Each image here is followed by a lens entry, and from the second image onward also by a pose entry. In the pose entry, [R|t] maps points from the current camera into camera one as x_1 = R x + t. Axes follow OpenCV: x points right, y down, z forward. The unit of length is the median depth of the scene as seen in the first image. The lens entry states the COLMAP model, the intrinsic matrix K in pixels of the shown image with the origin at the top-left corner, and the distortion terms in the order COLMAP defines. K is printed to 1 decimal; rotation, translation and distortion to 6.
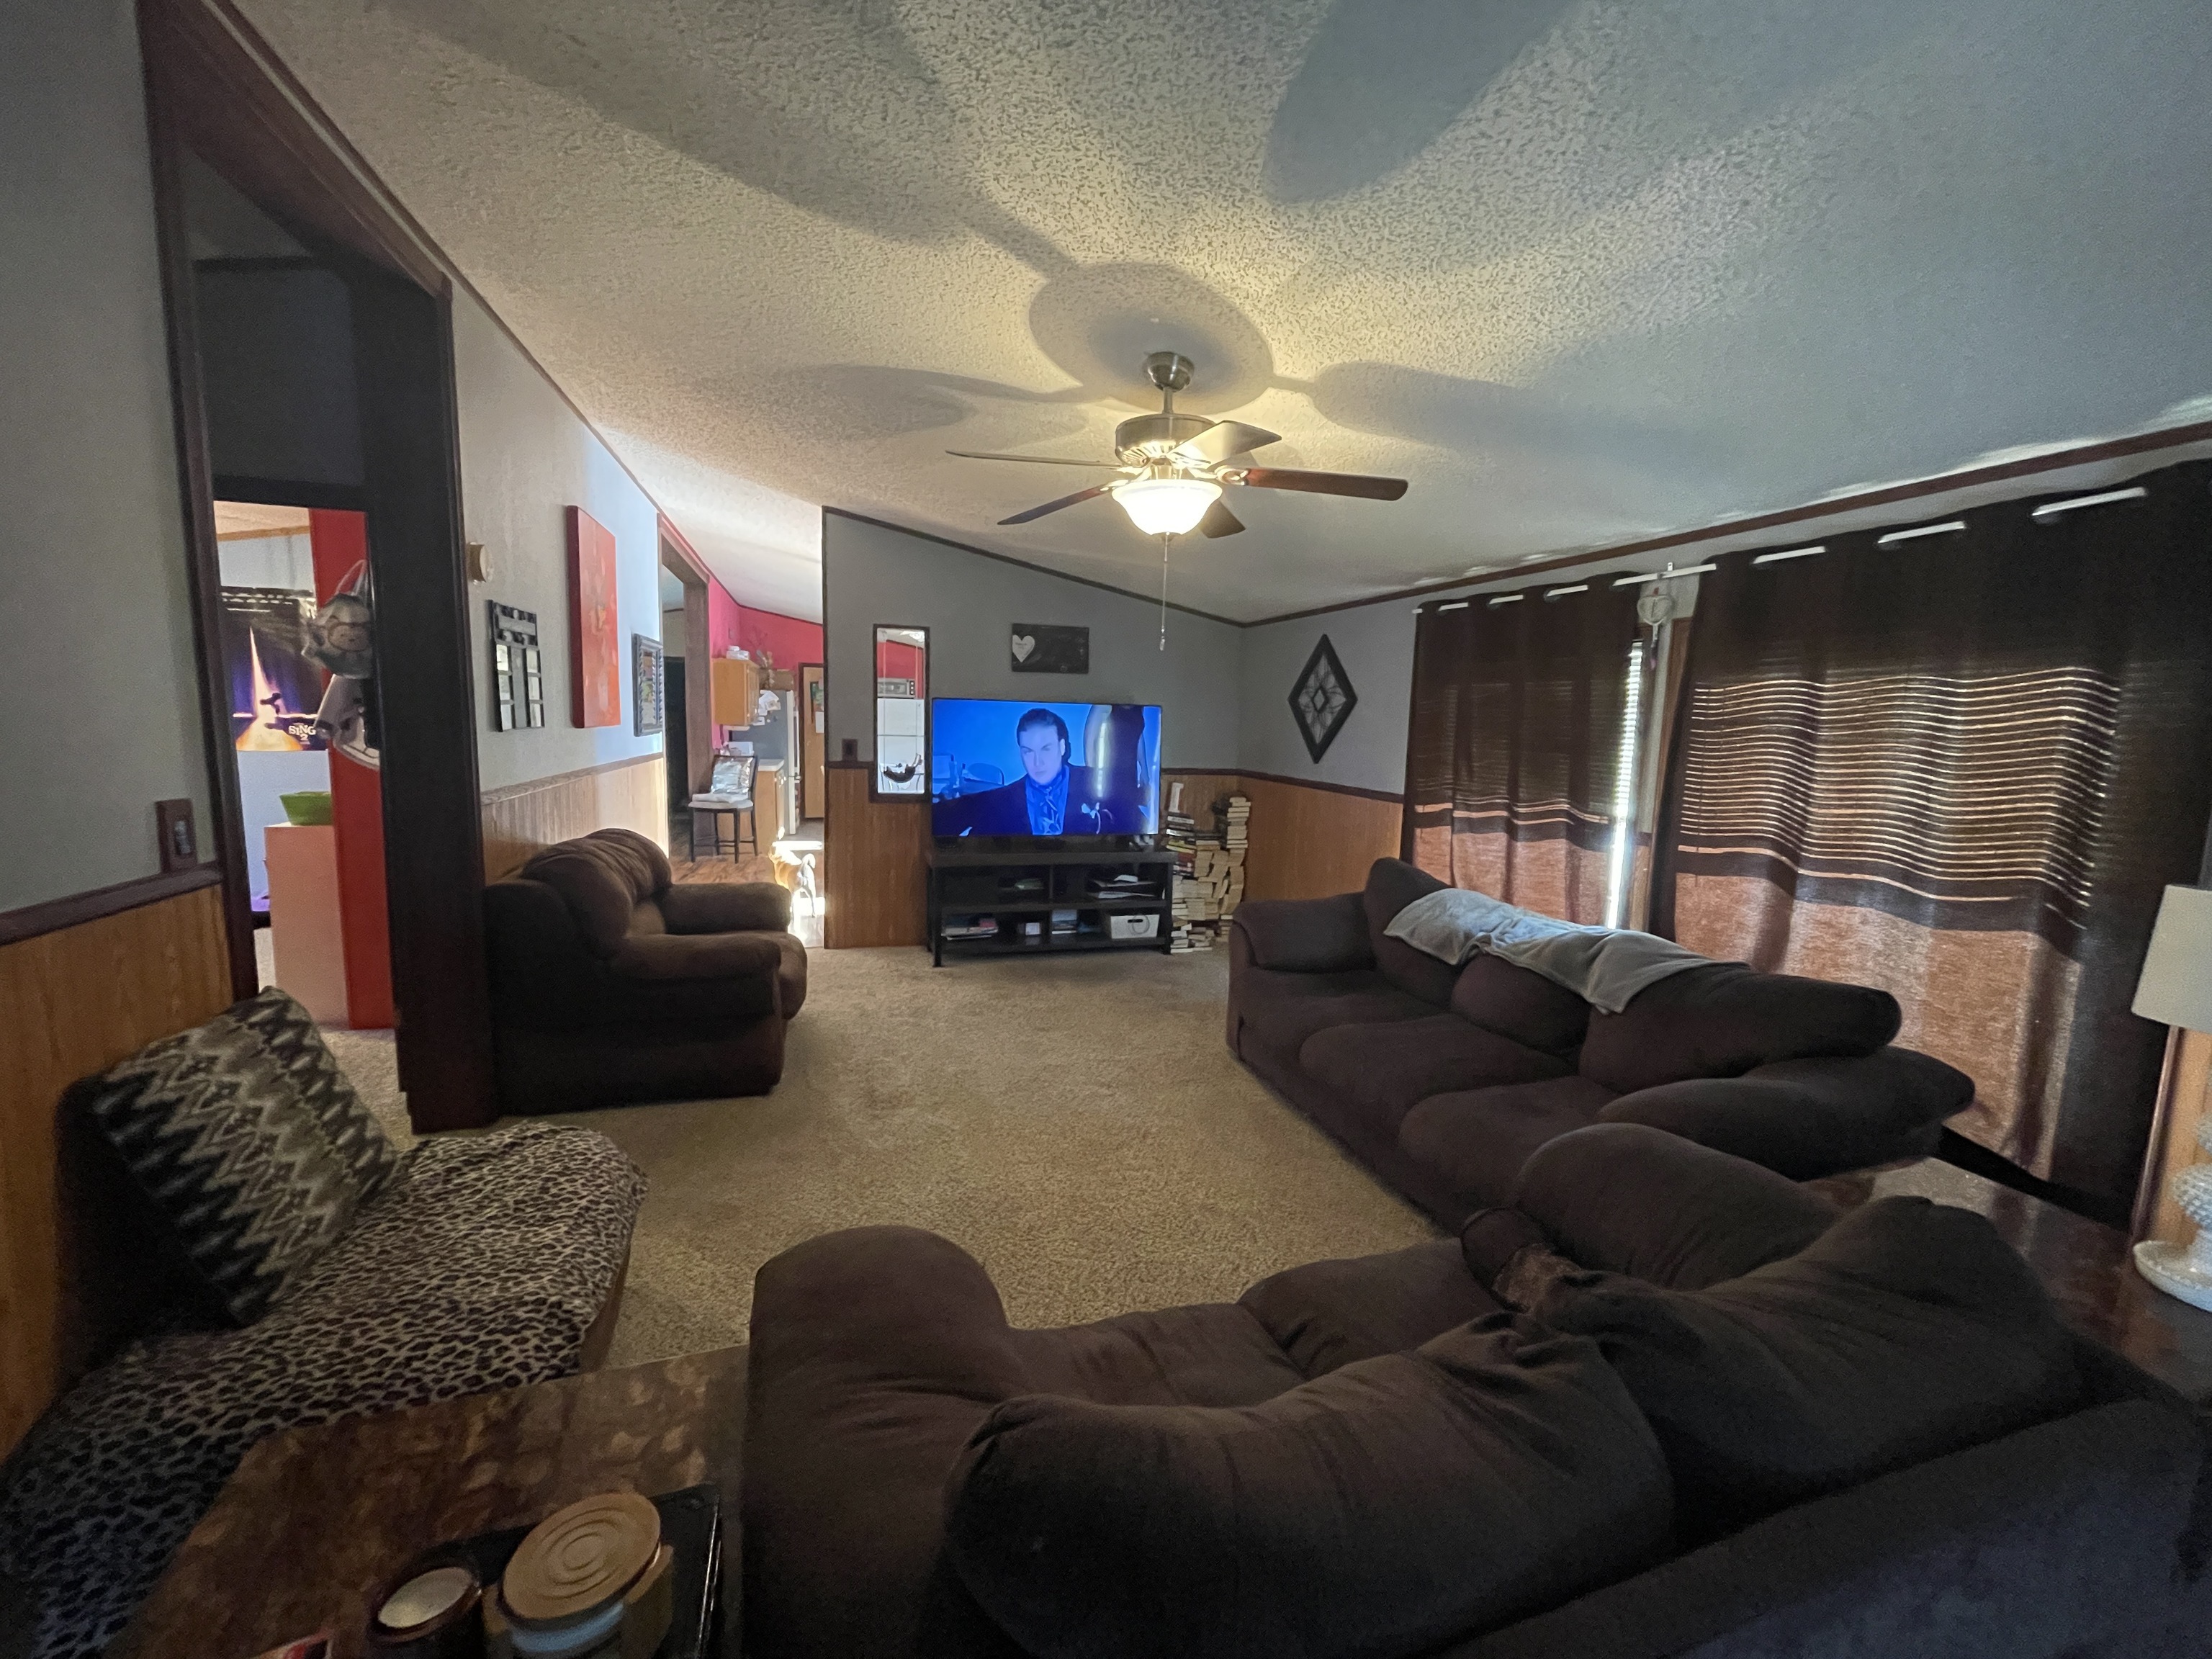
lens RADIAL K [[904.6, 0, 1106.0], [0, 904.6, 829.5], [0, 0, 1]] dist [0.001682, -0.000221]
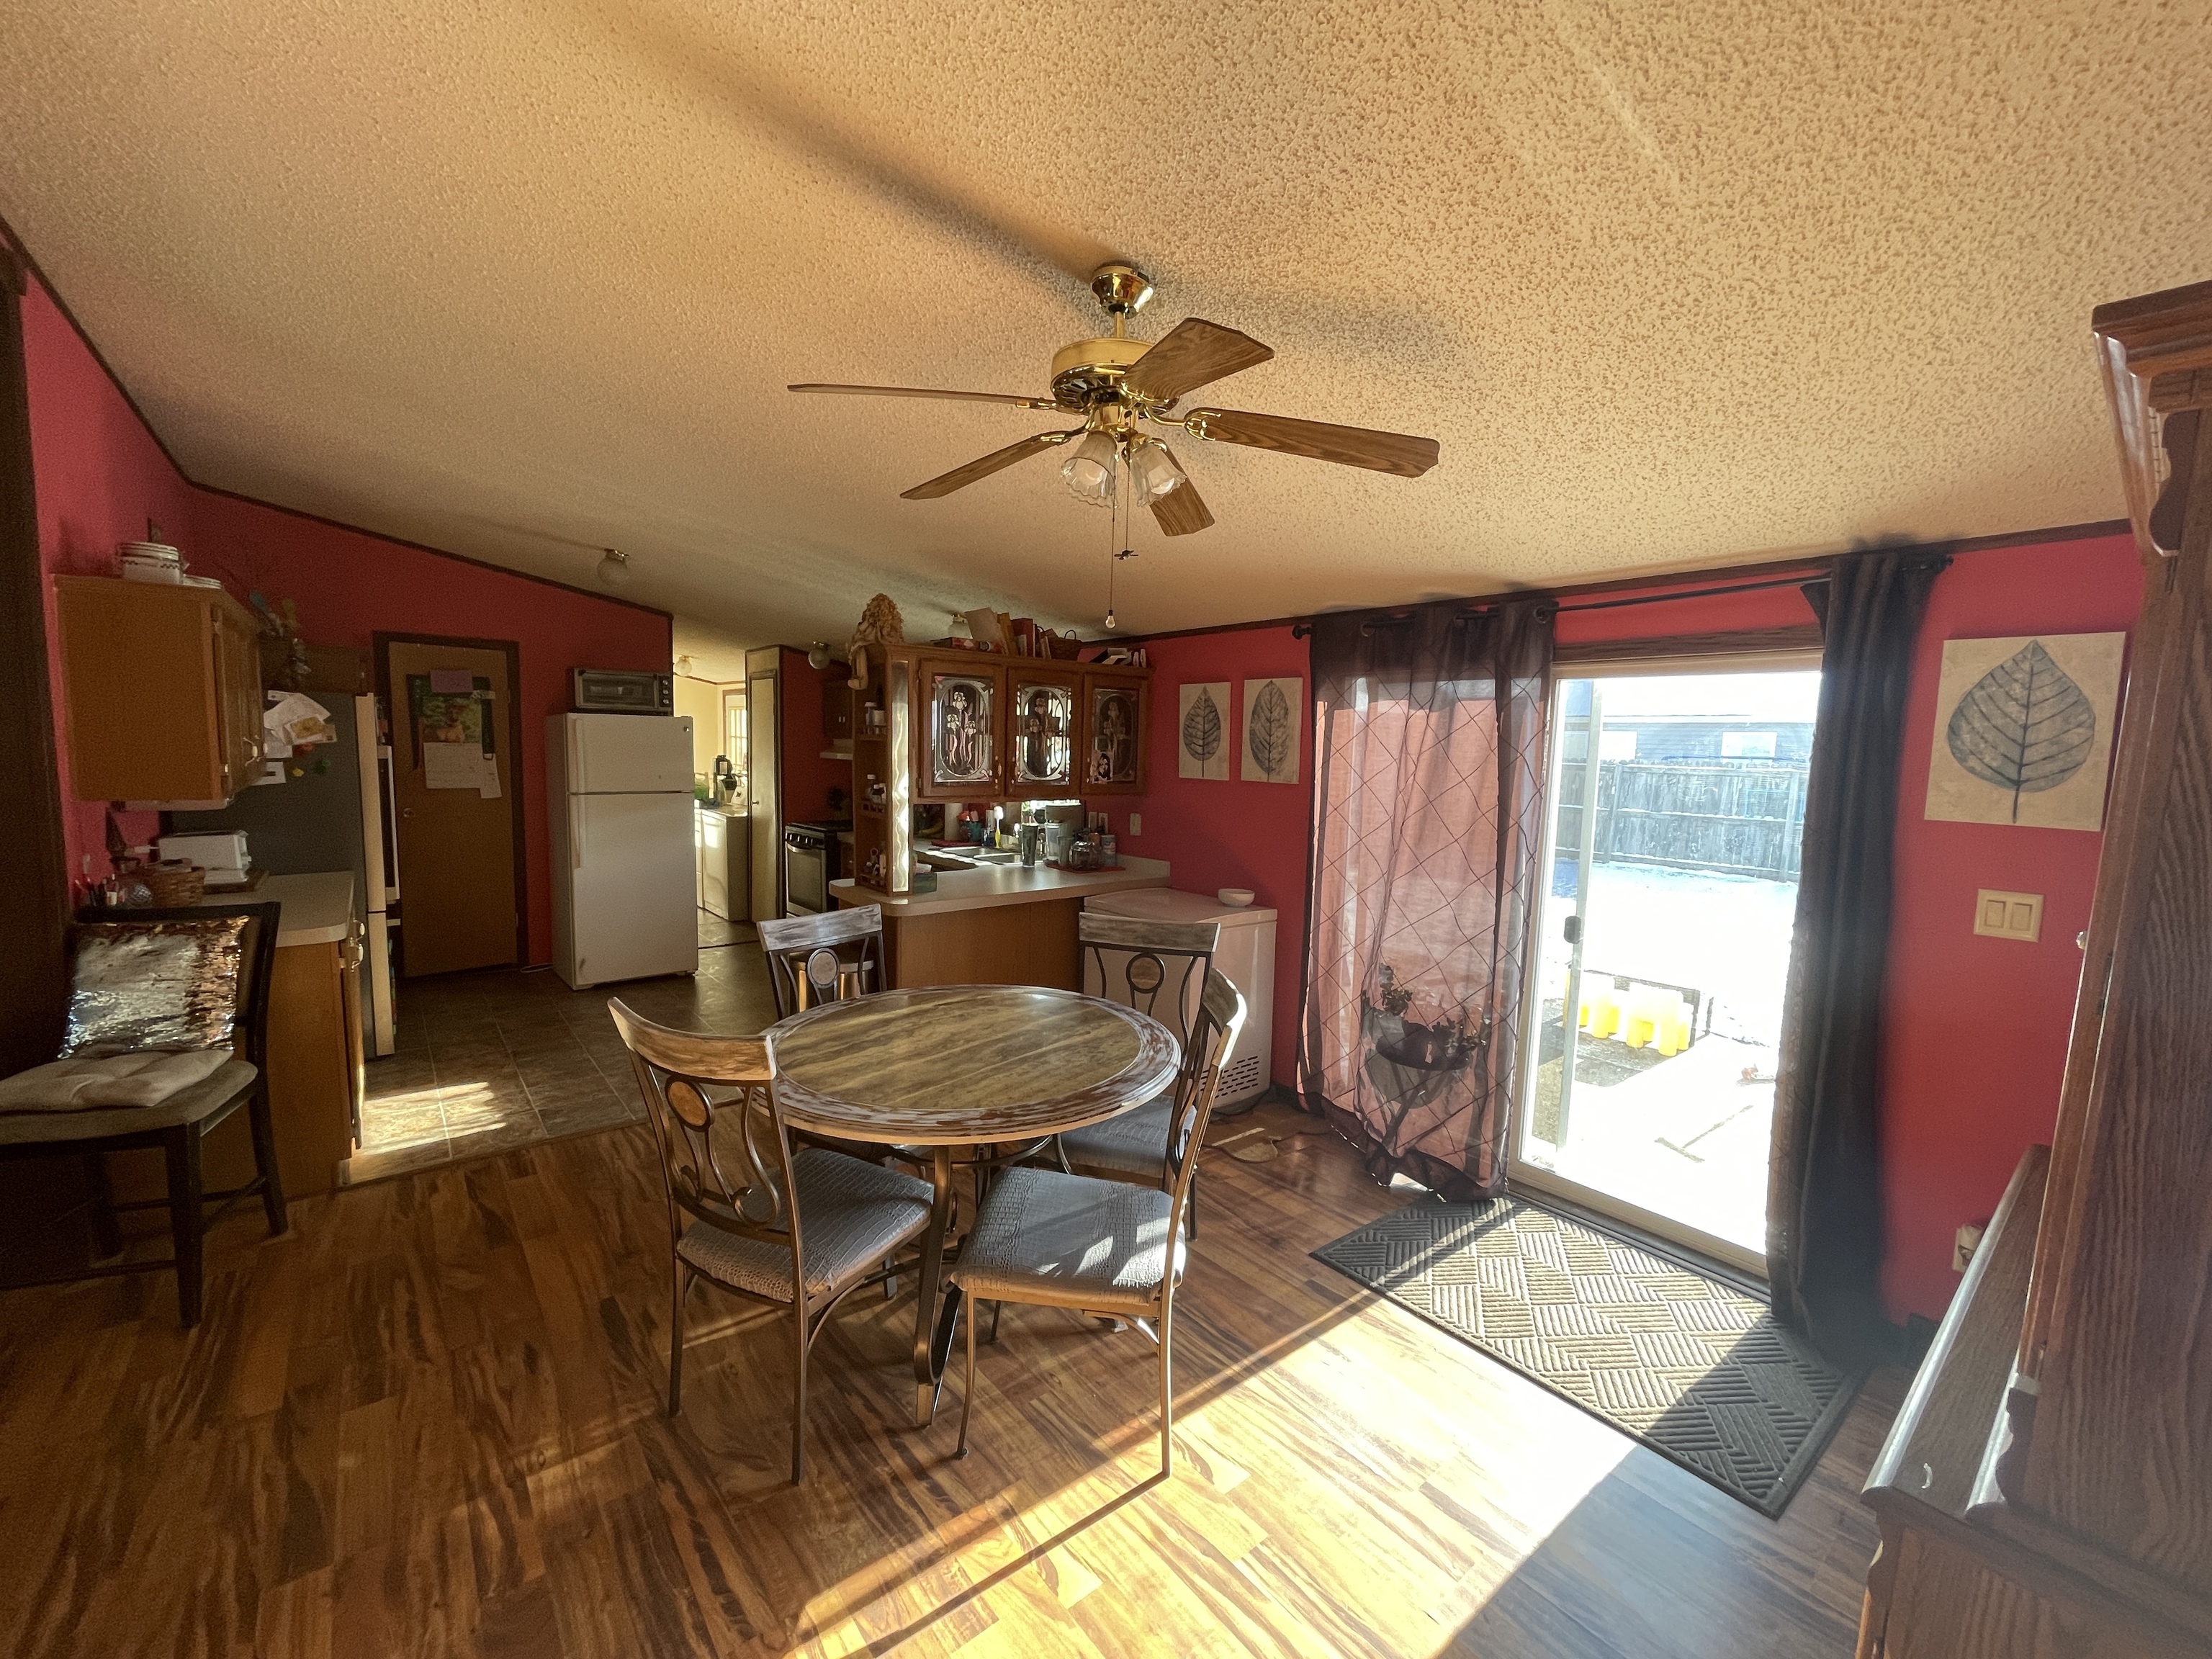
lens RADIAL K [[936.6, 0, 1106.0], [0, 936.6, 829.5], [0, 0, 1]] dist [0.000542, -0.000008]
pose [[0.932009, -0.044291, 0.359719, -0.782614], [0.051675, 0.998604, -0.010930, -0.291557], [-0.358733, 0.028775, 0.932997, 2.011448]]
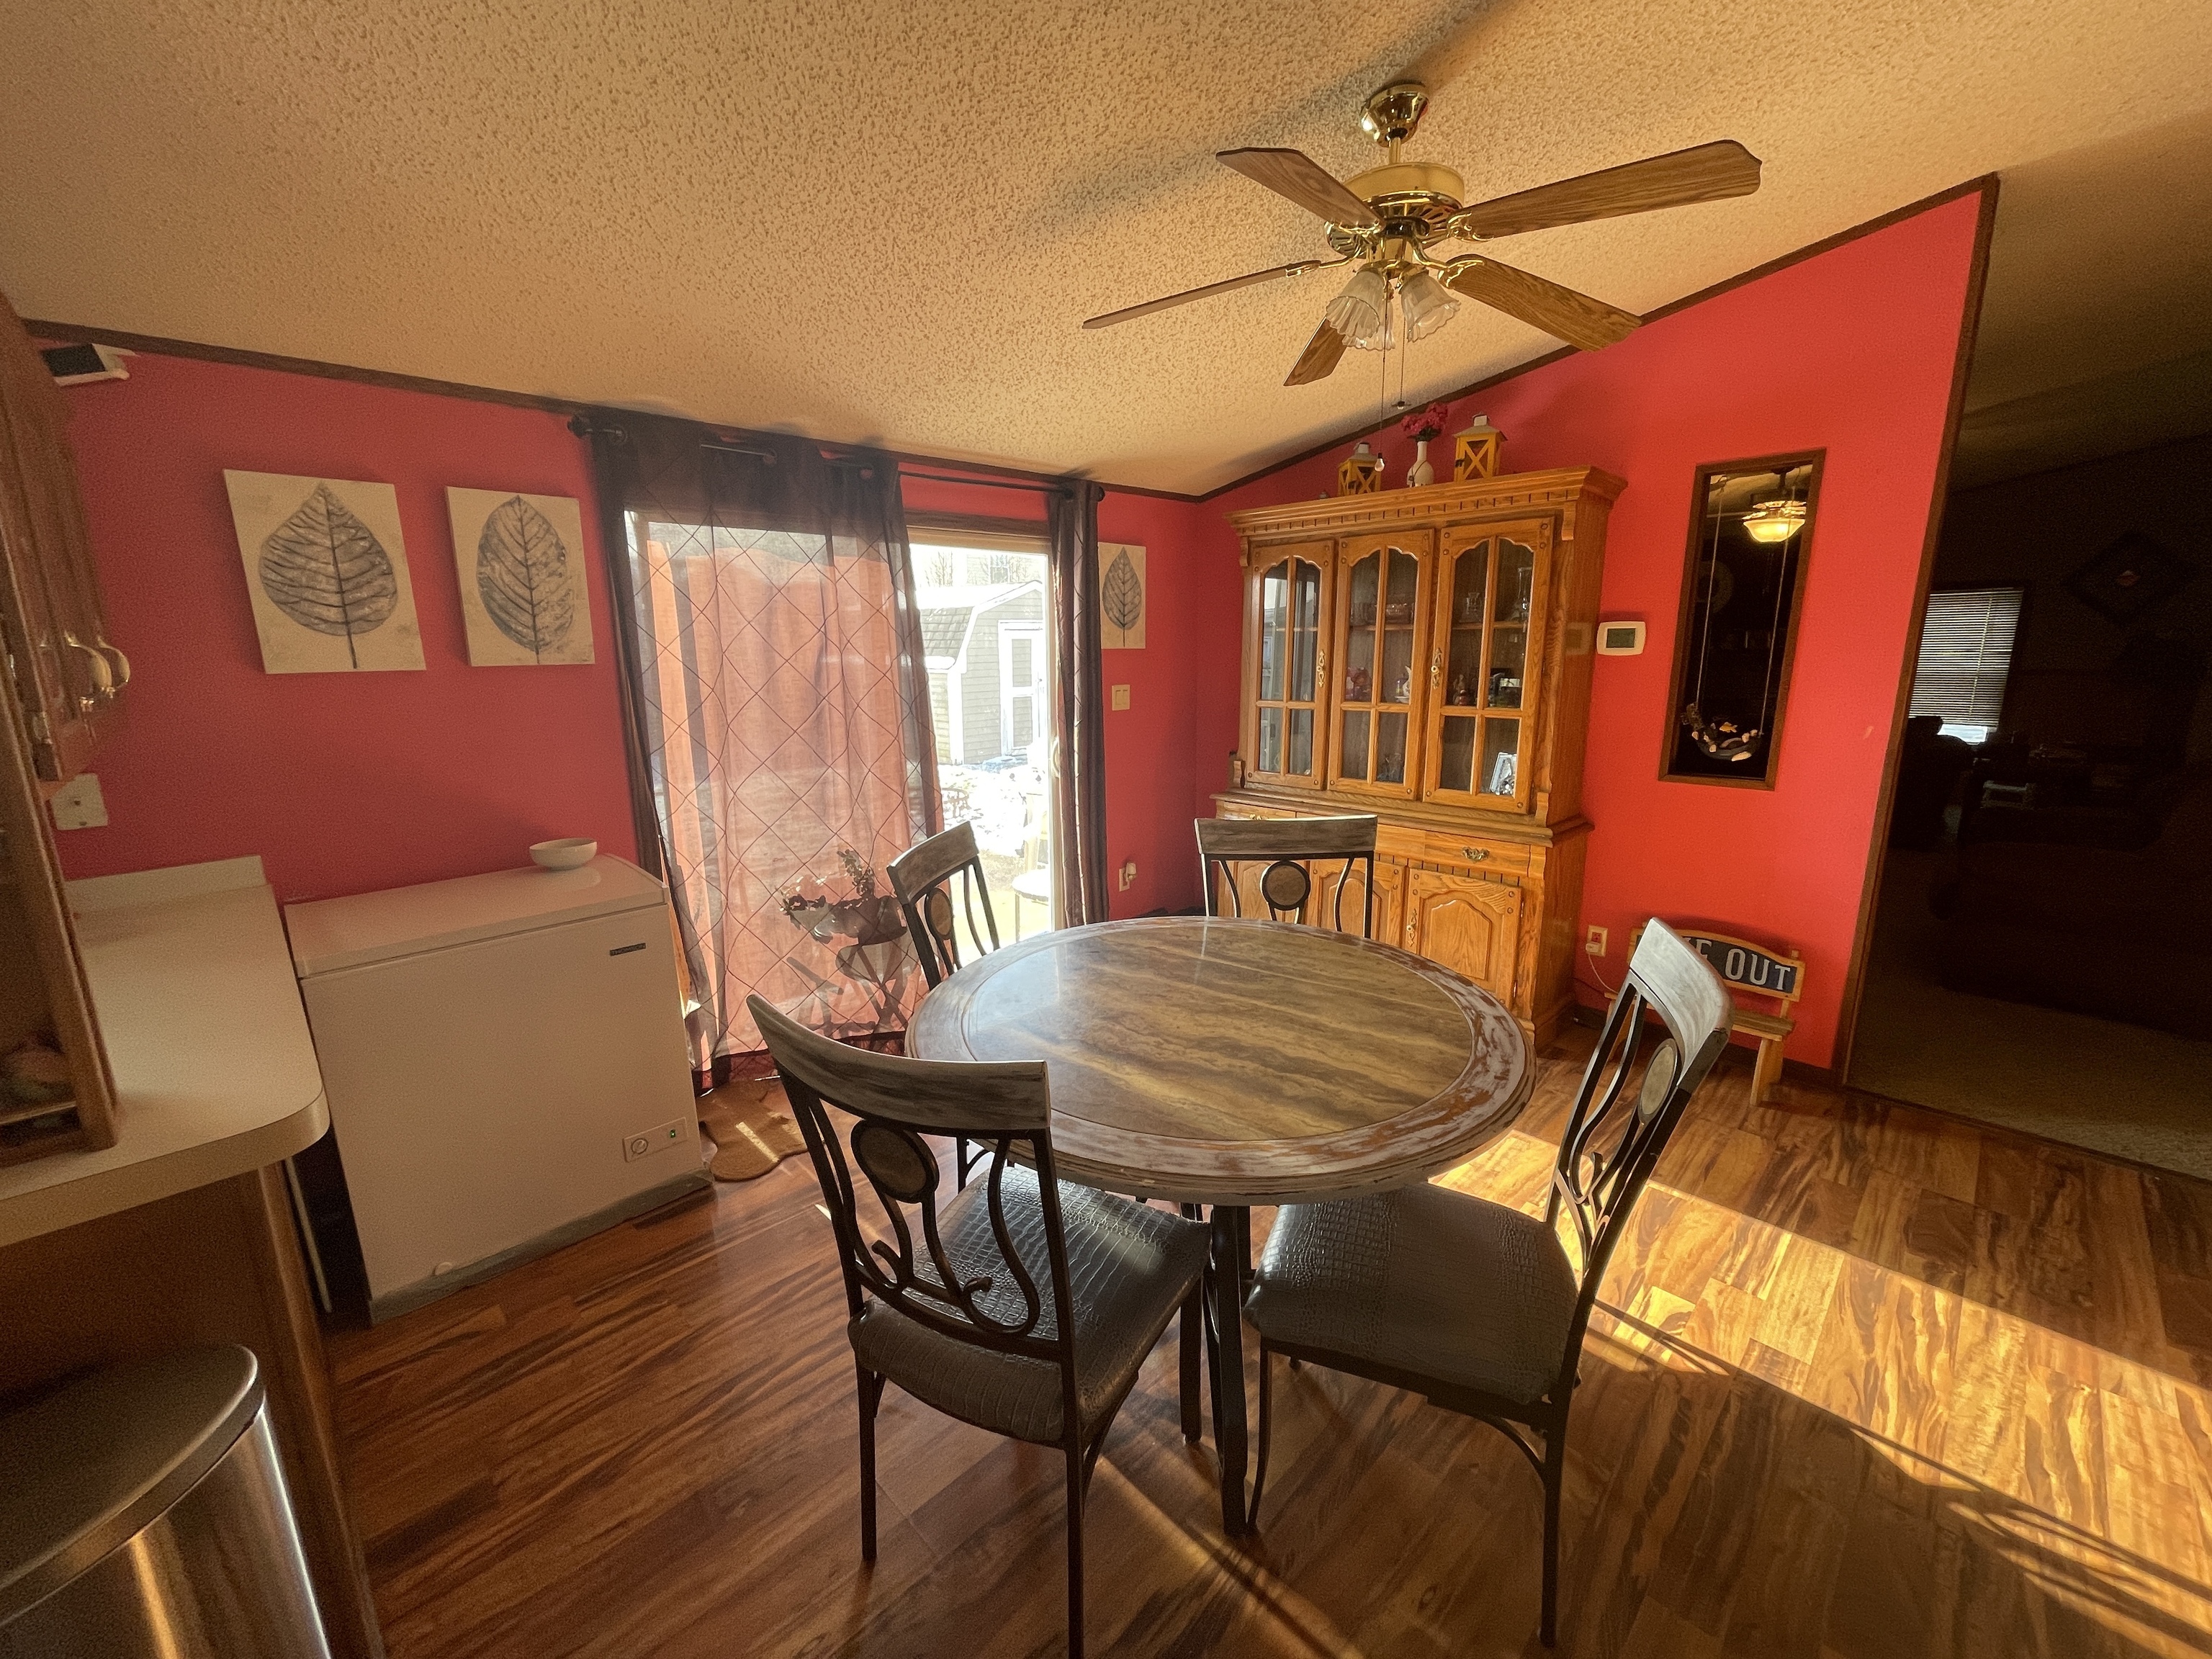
lens RADIAL K [[904.6, 0, 1106.0], [0, 904.6, 829.5], [0, 0, 1]] dist [0.001682, -0.000221]
pose [[-0.469688, -0.209330, 0.857656, -1.836552], [0.103462, 0.951736, 0.288953, -0.730250], [-0.876749, 0.224453, -0.425361, 6.307499]]
